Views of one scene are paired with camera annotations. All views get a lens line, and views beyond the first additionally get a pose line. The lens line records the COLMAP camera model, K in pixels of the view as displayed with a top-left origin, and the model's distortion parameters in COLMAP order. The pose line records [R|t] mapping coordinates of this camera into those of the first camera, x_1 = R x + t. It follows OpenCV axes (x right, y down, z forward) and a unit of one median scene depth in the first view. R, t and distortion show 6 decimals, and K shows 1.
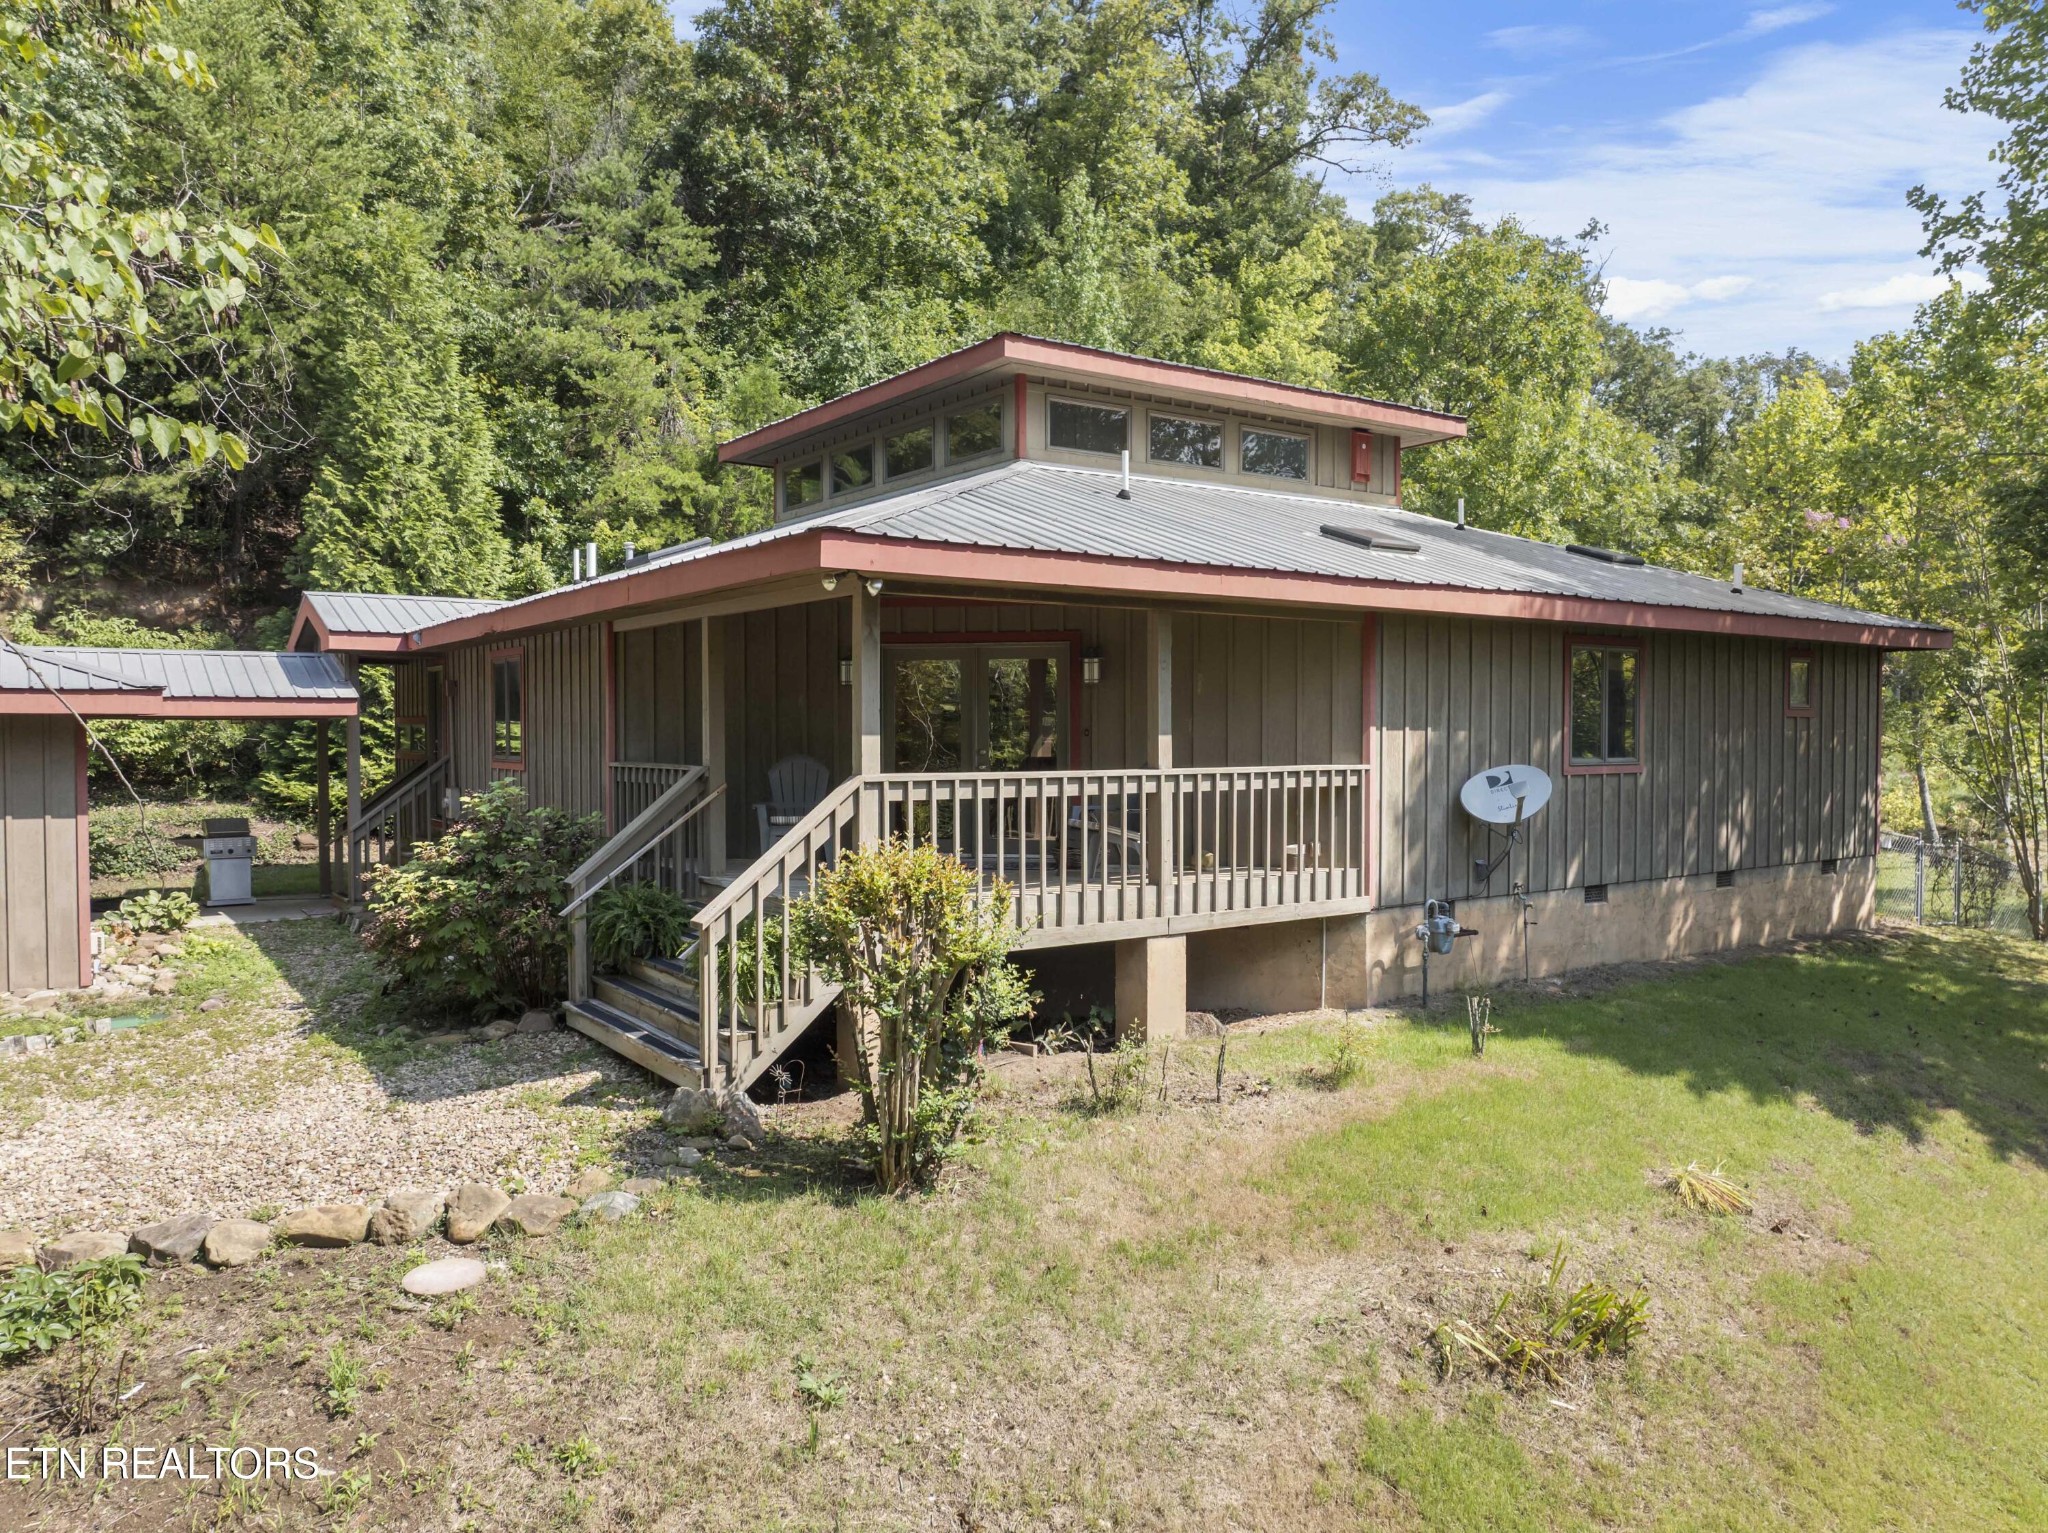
lens RADIAL K [[1329.9, 0, 1024.0], [0, 1329.9, 766.5], [0, 0, 1]] dist [-0.050666, 0.002084]
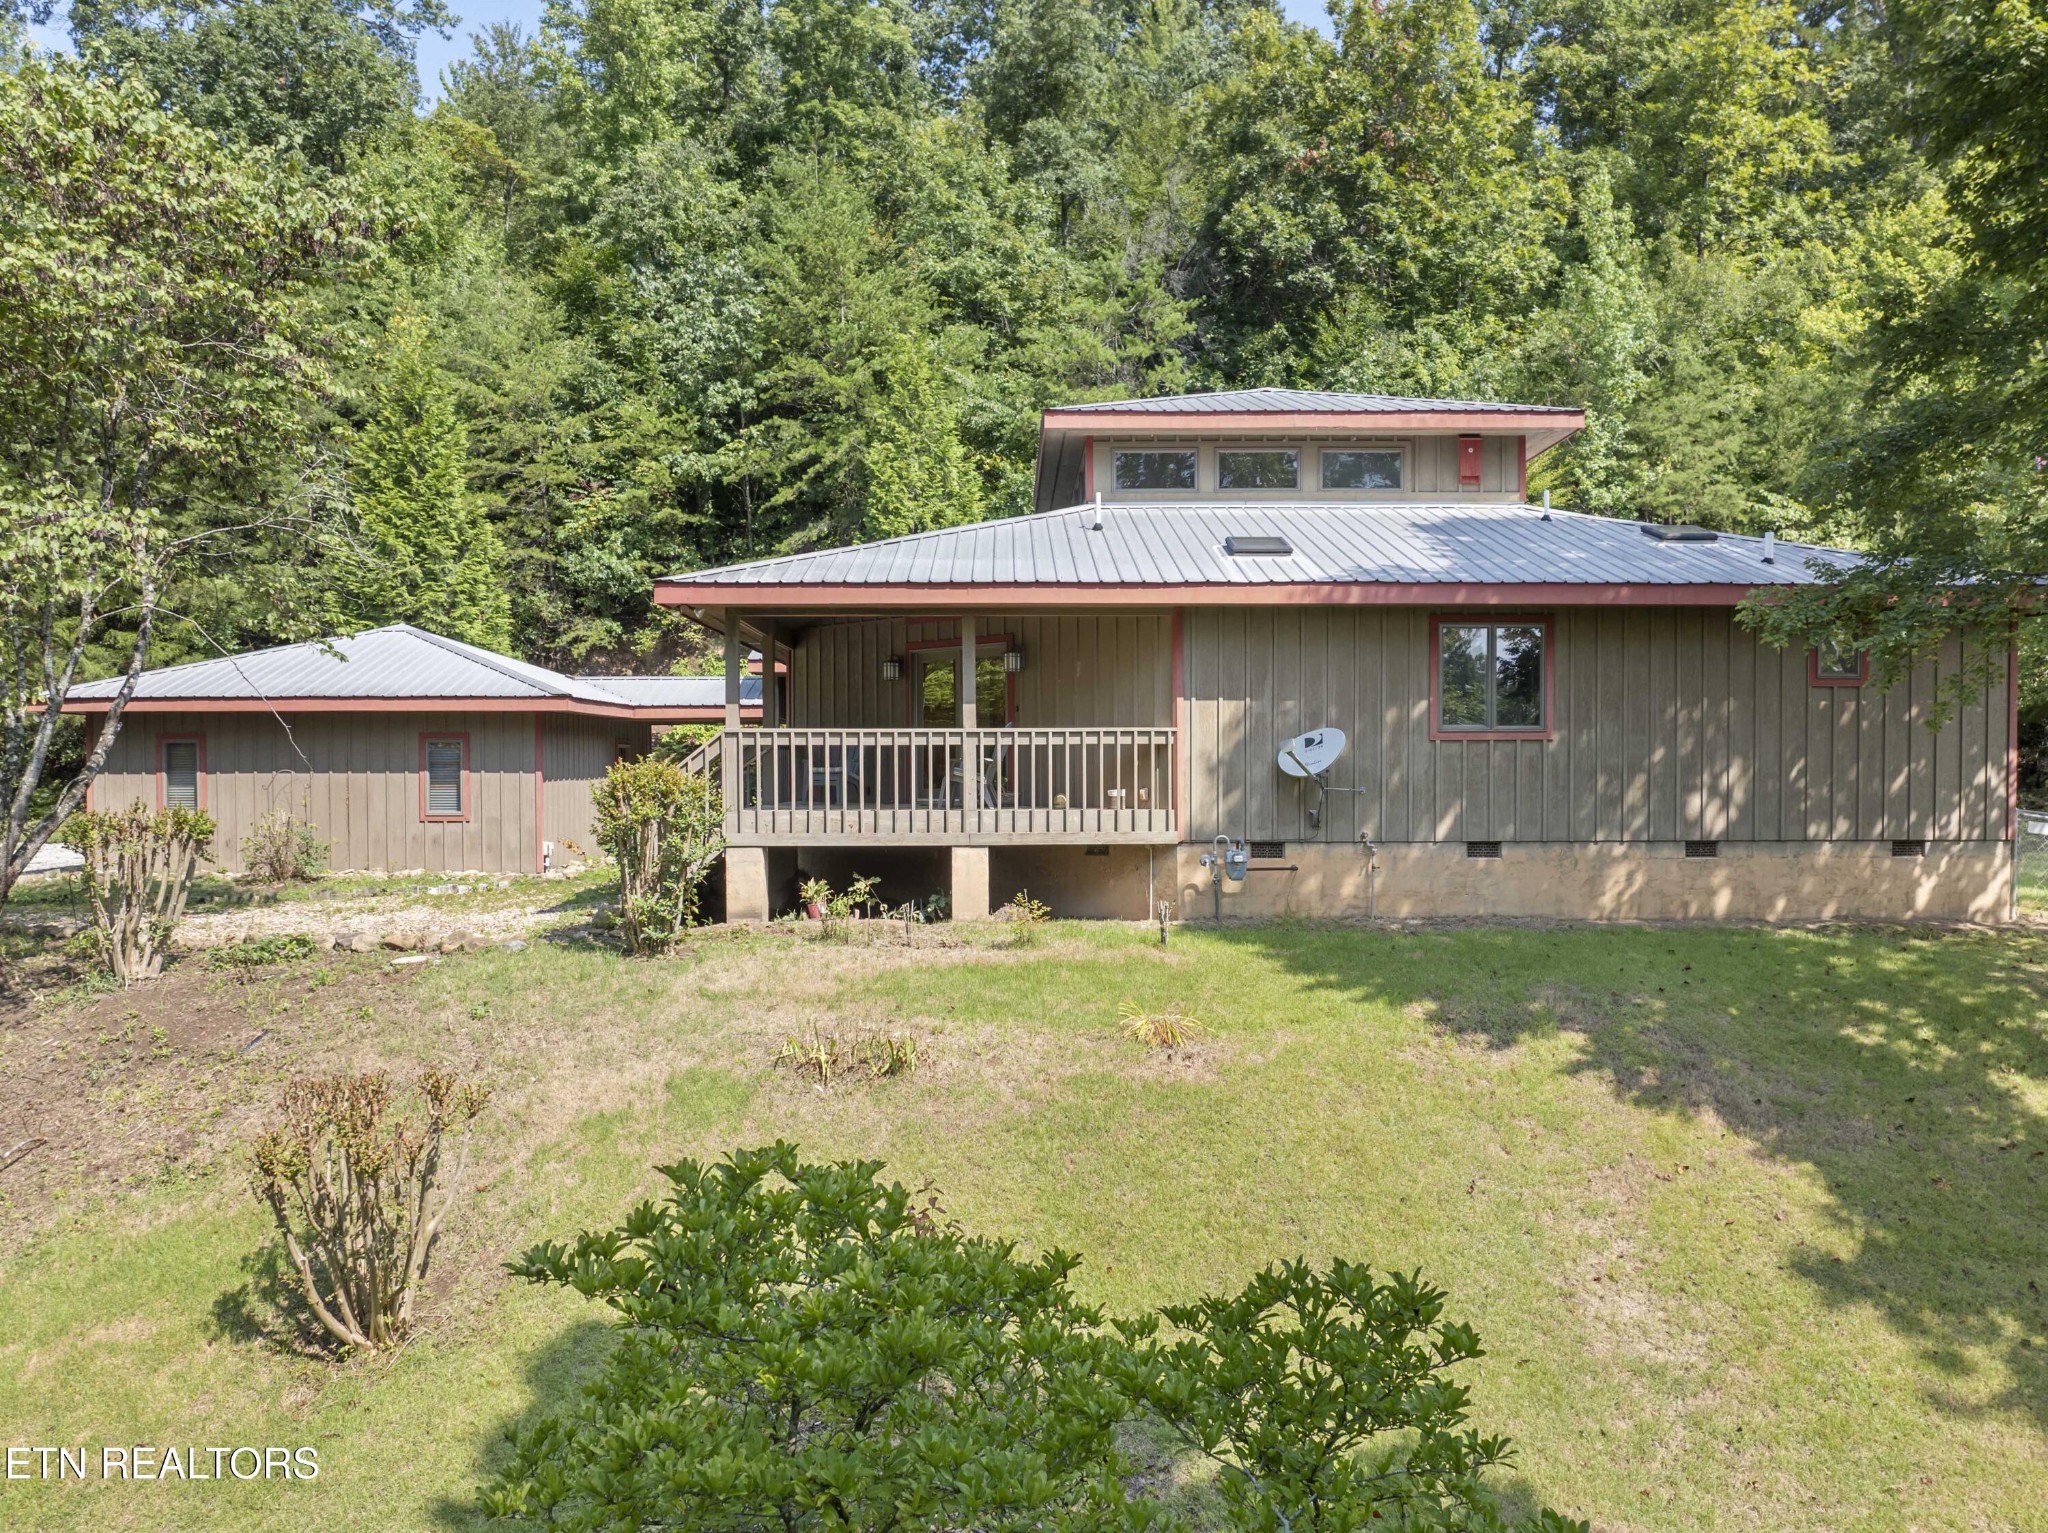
lens RADIAL K [[1329.9, 0, 1024.0], [0, 1329.9, 766.5], [0, 0, 1]] dist [-0.050666, 0.002084]
pose [[0.848612, -0.000006, -0.529015, 0.784347], [-0.010181, 0.999815, -0.016344, 0.056397], [0.528917, 0.019256, 0.848455, -0.152828]]
